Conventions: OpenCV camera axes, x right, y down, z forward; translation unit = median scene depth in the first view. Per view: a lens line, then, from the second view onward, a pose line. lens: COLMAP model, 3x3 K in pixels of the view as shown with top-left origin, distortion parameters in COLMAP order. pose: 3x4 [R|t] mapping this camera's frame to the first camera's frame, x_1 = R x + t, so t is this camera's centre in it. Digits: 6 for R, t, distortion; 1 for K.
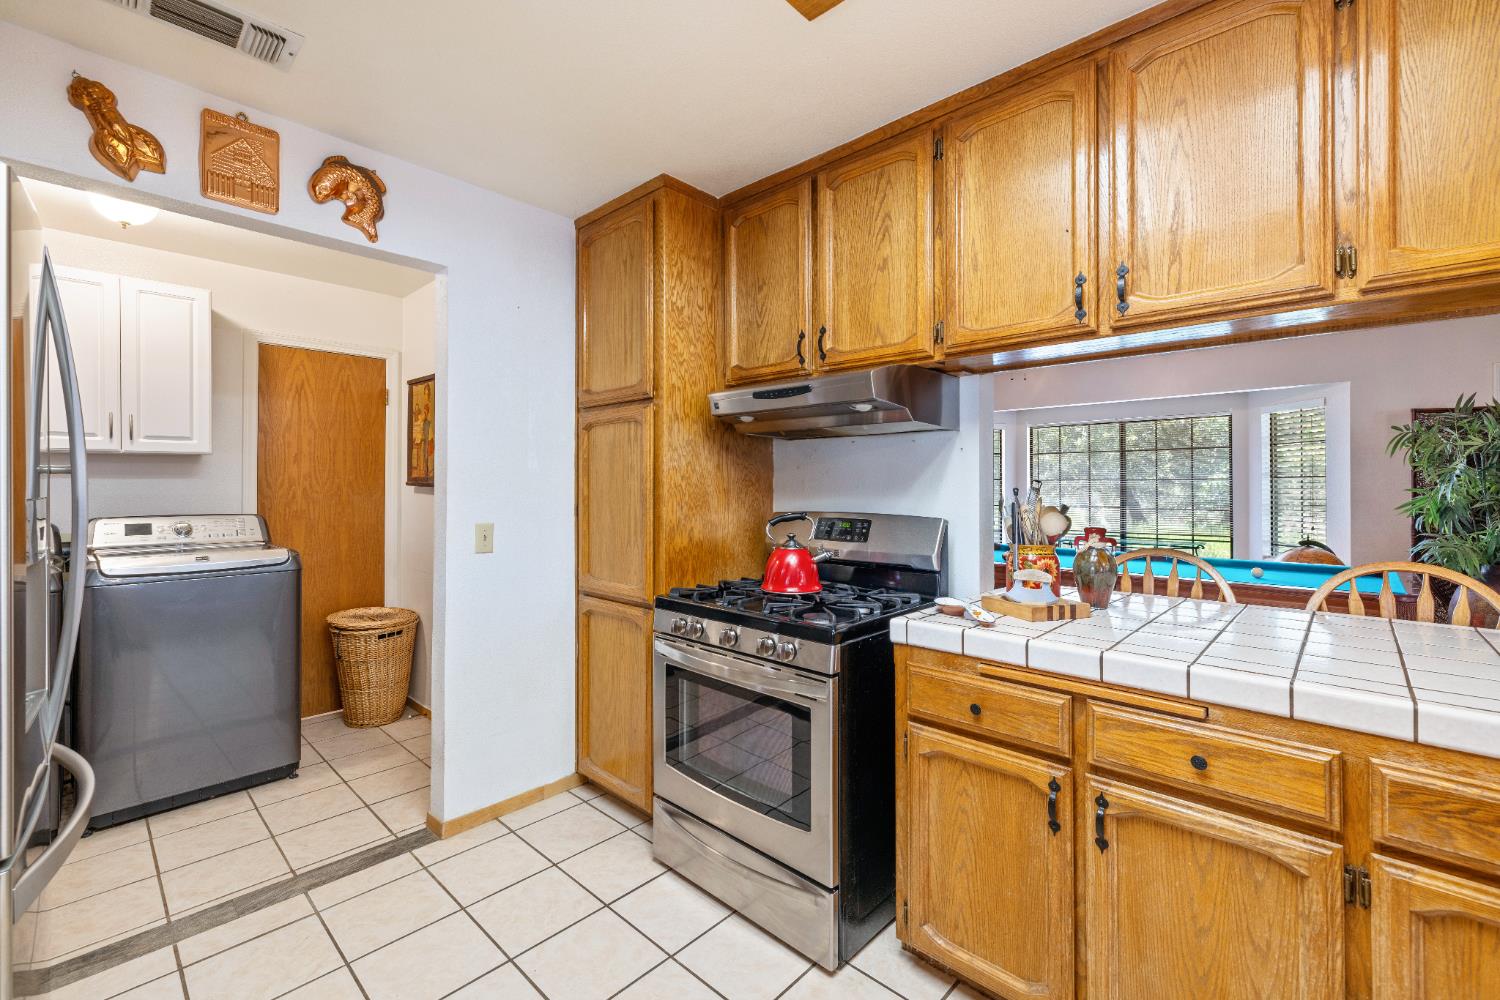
lens RADIAL K [[644.8, 0, 762.0], [0, 644.8, 477.0], [0, 0, 1]] dist [0.000622, 0.001155]
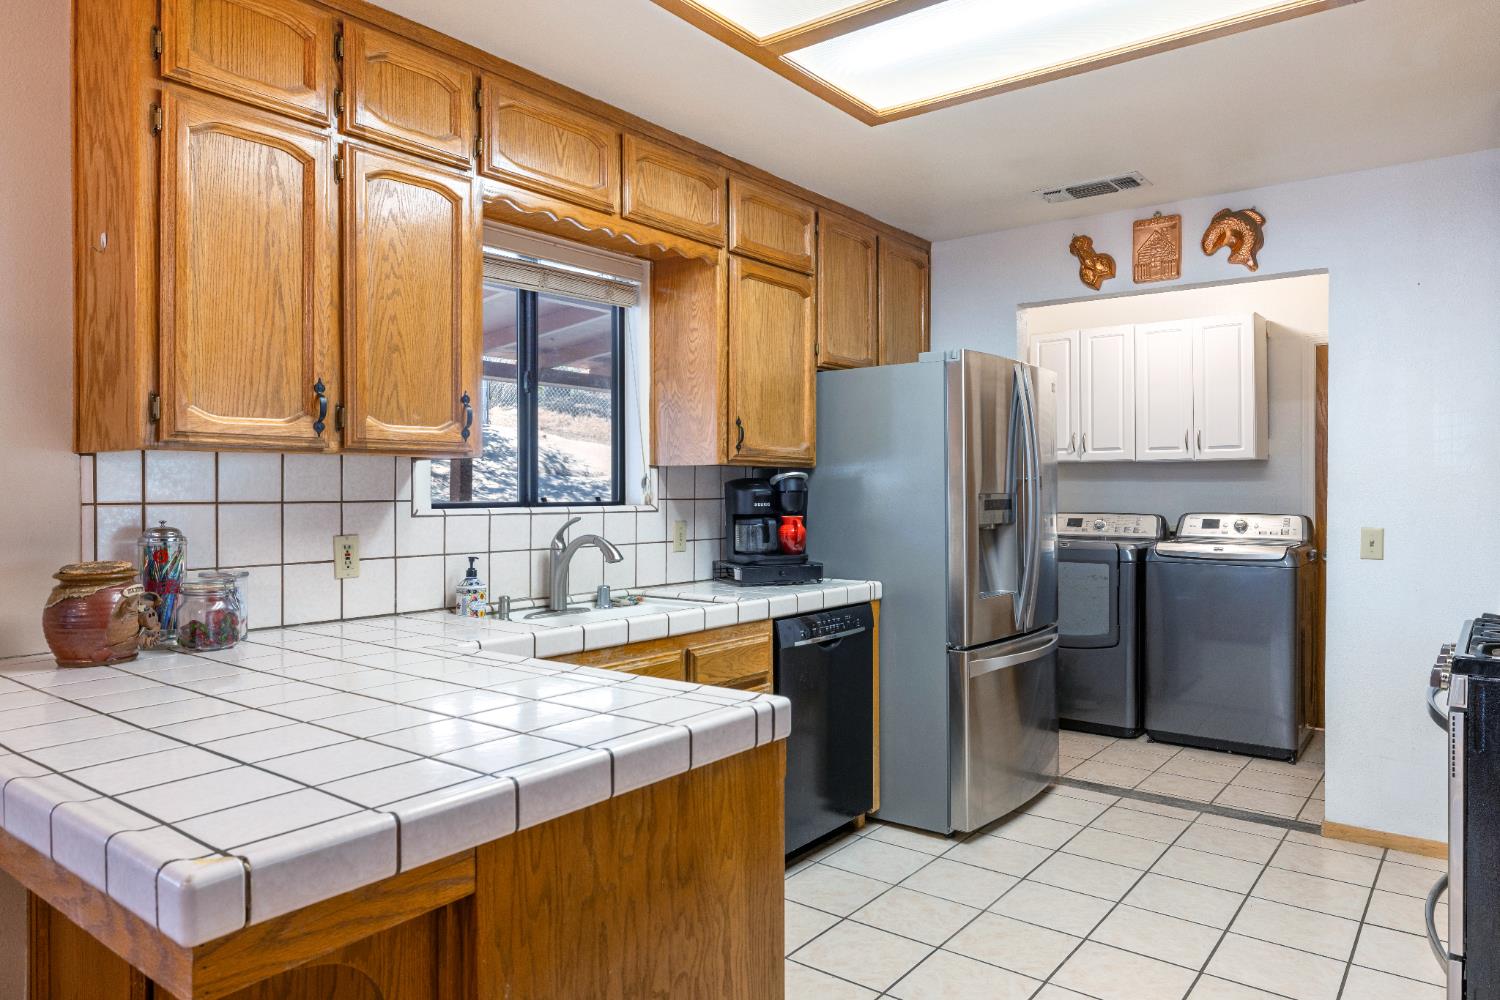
lens RADIAL K [[960.8, 0, 750.7], [0, 960.8, 495.9], [0, 0, 1]] dist [0.005096, 0.000849]
pose [[0.094579, 0.009692, -0.995470, 1.020913], [0.015319, 0.999820, 0.011189, -0.005775], [0.995399, -0.016308, 0.094414, -0.037196]]
